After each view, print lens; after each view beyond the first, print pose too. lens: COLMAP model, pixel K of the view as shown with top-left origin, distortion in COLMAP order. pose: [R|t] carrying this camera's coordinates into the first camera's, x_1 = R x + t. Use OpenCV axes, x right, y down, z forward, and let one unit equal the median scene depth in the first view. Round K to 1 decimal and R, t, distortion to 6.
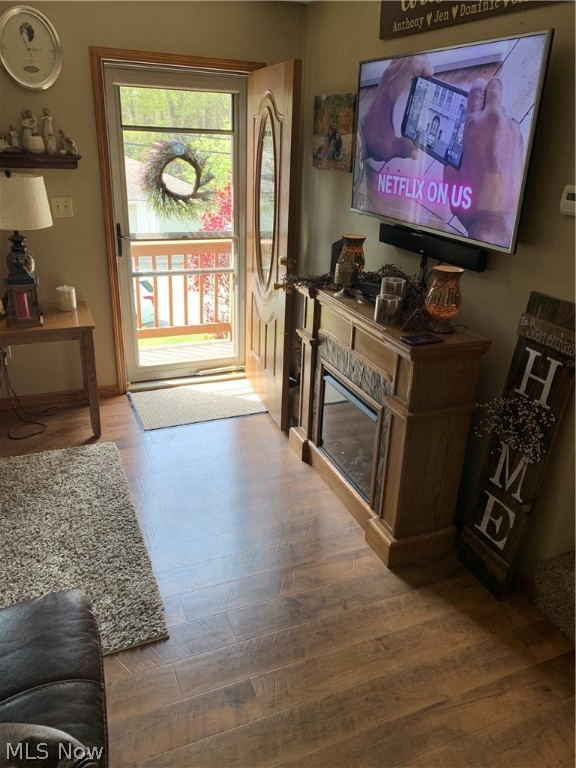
lens RADIAL K [[595.3, 0, 290.1], [0, 595.3, 382.3], [0, 0, 1]] dist [0.031846, -0.012300]
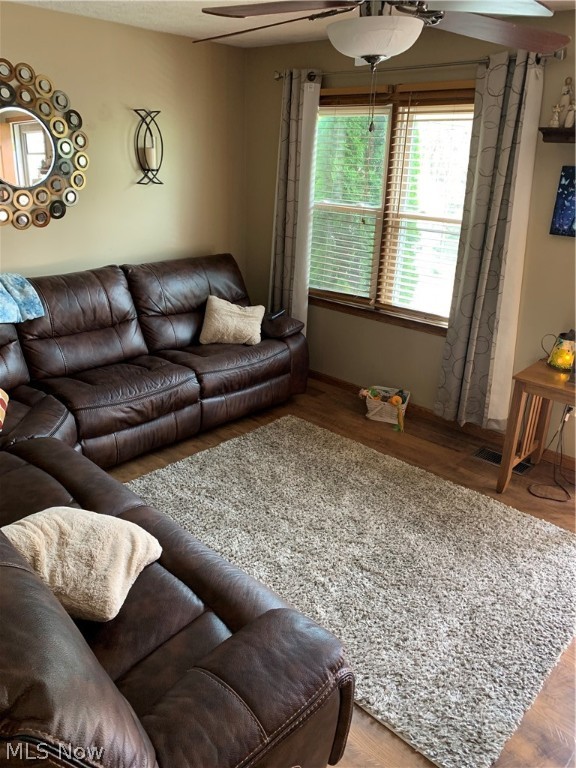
lens RADIAL K [[595.3, 0, 288.3], [0, 595.3, 386.0], [0, 0, 1]] dist [0.031846, -0.012300]
pose [[0.413901, 0.317616, -0.853115, 0.182081], [-0.370396, 0.914834, 0.160891, -0.094891], [0.831560, 0.249398, 0.496294, 0.223020]]
